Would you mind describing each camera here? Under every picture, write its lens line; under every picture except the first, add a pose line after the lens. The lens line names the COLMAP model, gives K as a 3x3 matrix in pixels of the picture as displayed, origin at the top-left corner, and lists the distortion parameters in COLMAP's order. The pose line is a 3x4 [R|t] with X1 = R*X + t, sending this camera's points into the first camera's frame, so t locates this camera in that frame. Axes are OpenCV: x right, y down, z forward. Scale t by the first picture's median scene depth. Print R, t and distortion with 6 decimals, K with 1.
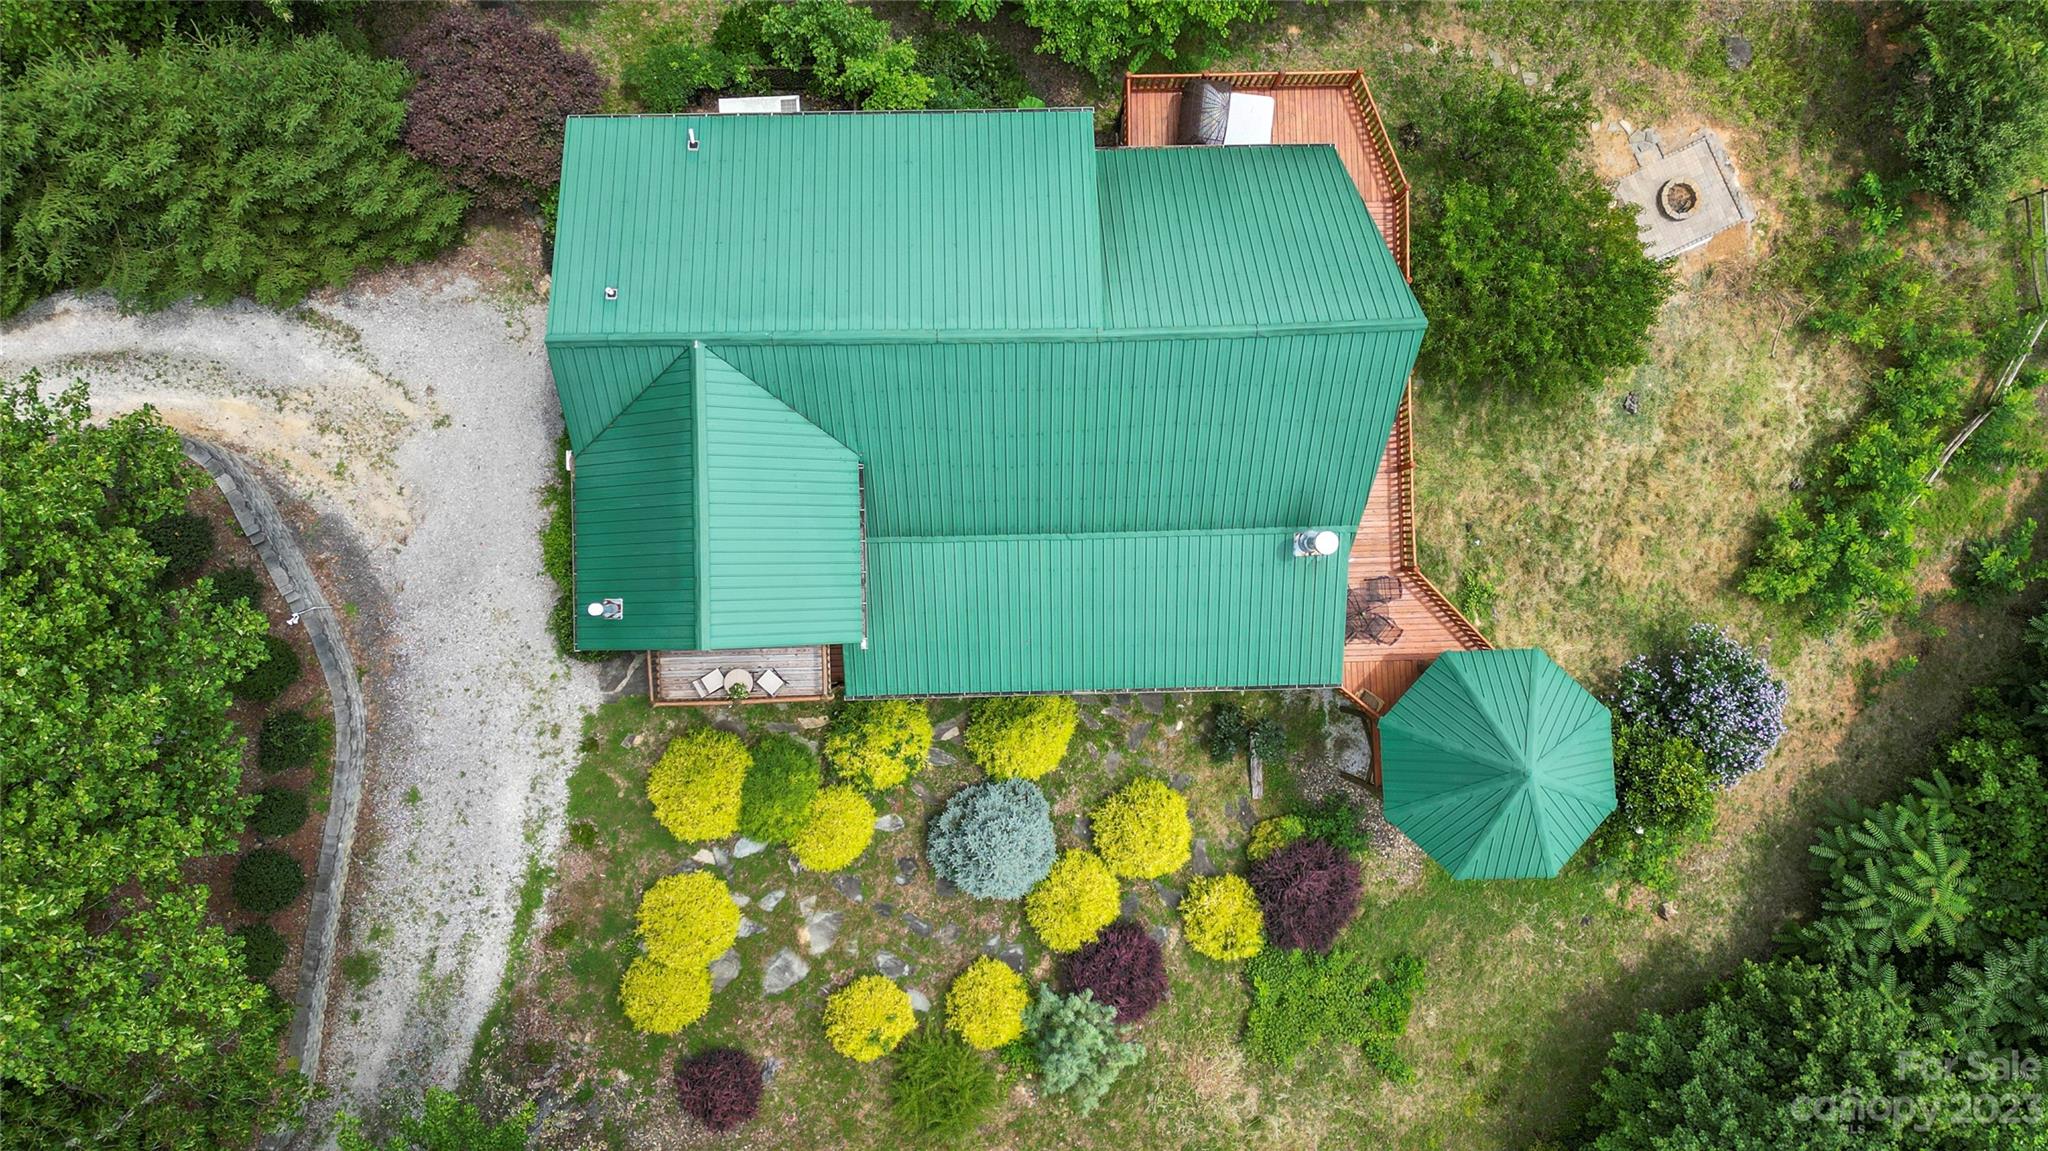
lens RADIAL K [[1399.5, 0, 1024.0], [0, 1399.5, 575.5], [0, 0, 1]] dist [0.070248, -0.071359]
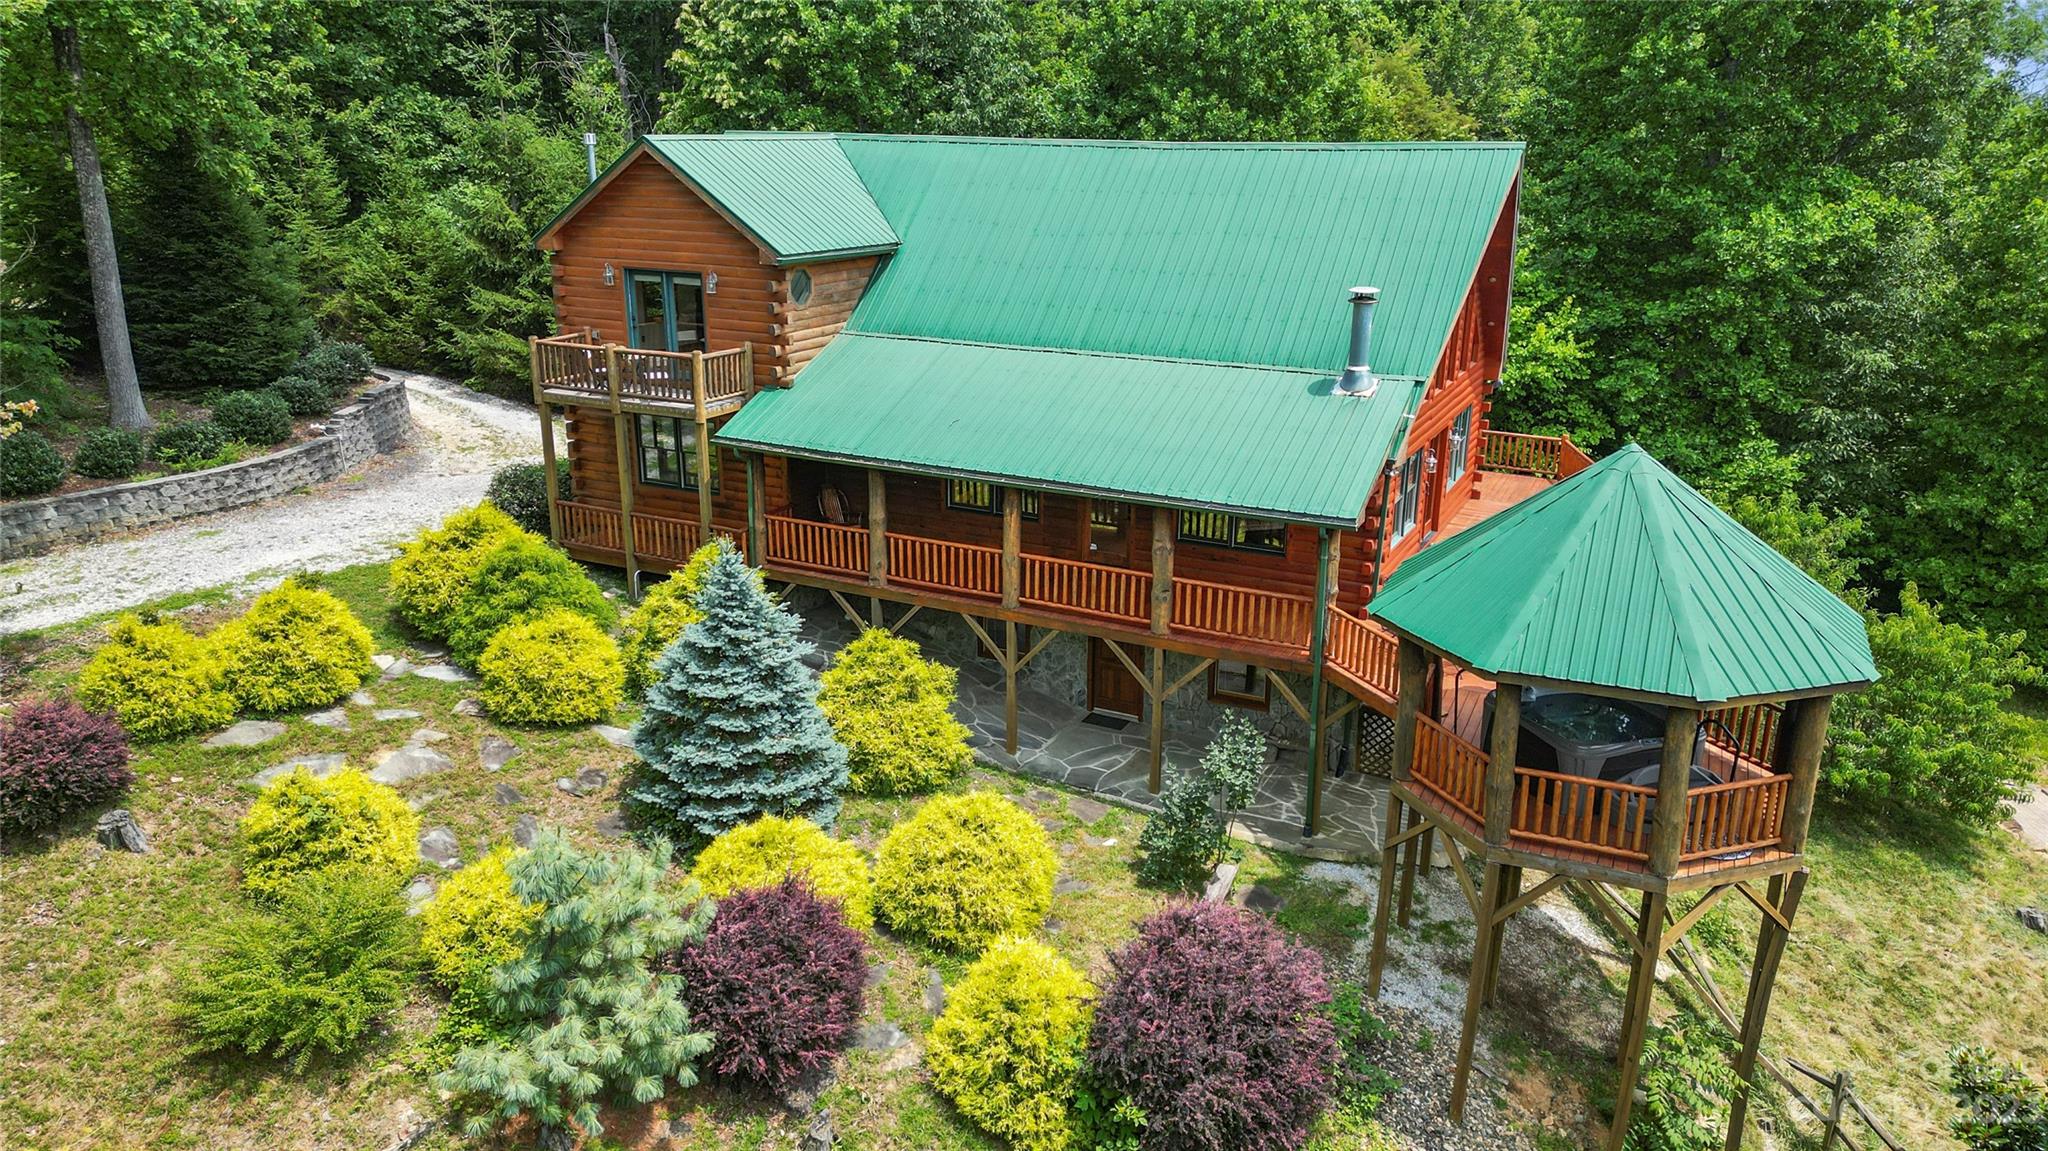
lens RADIAL K [[1399.5, 0, 1024.0], [0, 1399.5, 575.5], [0, 0, 1]] dist [0.070248, -0.071359]
pose [[0.881505, 0.142722, -0.450088, 0.352674], [-0.471783, 0.305040, -0.827267, 0.618159], [0.019225, 0.941584, 0.336229, 0.755628]]
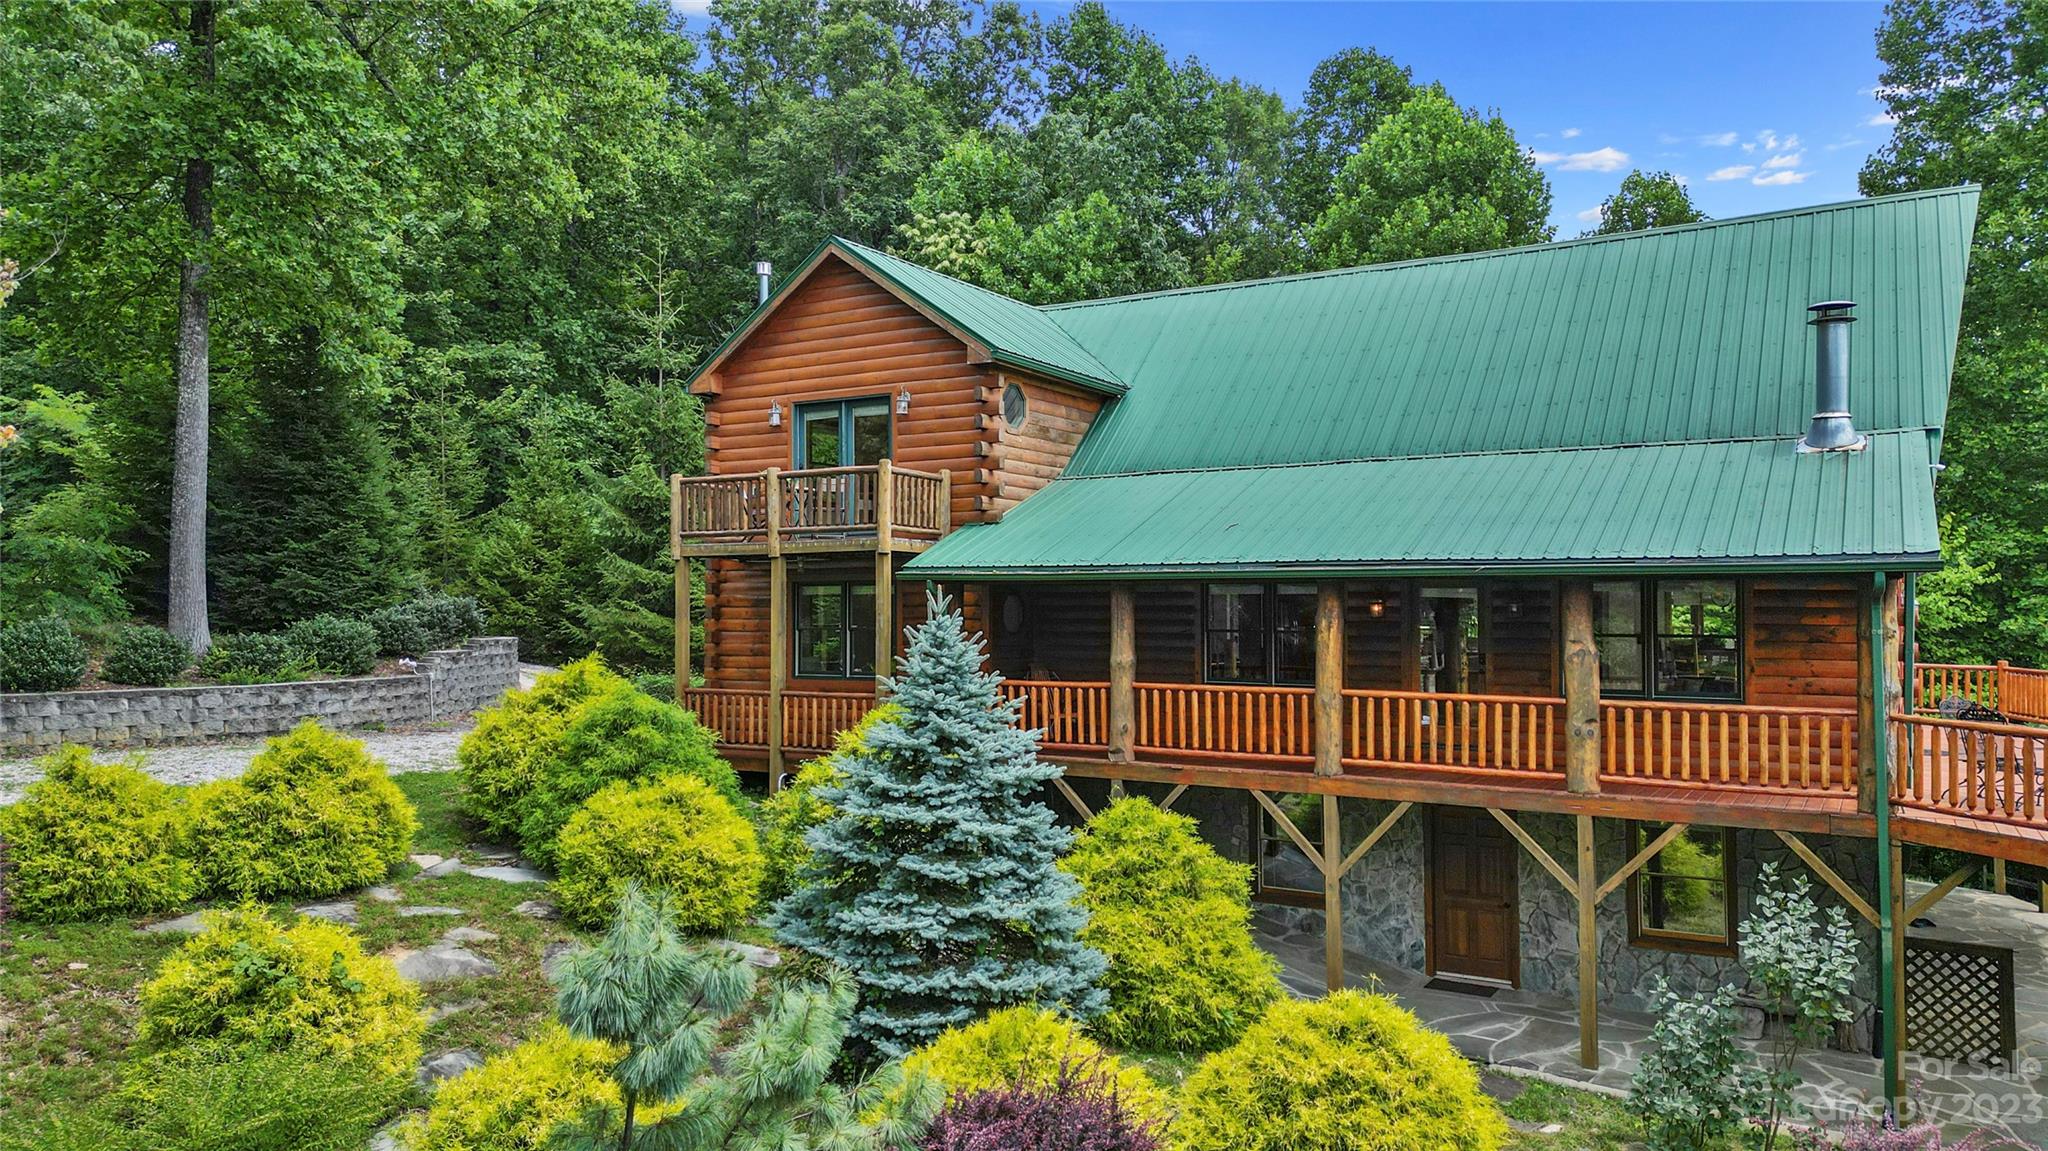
lens RADIAL K [[1418.7, 0, 1024.0], [0, 1418.7, 575.5], [0, 0, 1]] dist [0.085040, -0.083395]
pose [[0.839939, -0.018128, -0.542377, 0.214215], [-0.541711, 0.031690, -0.839967, 0.507870], [0.032415, 0.999333, 0.016797, 0.921751]]
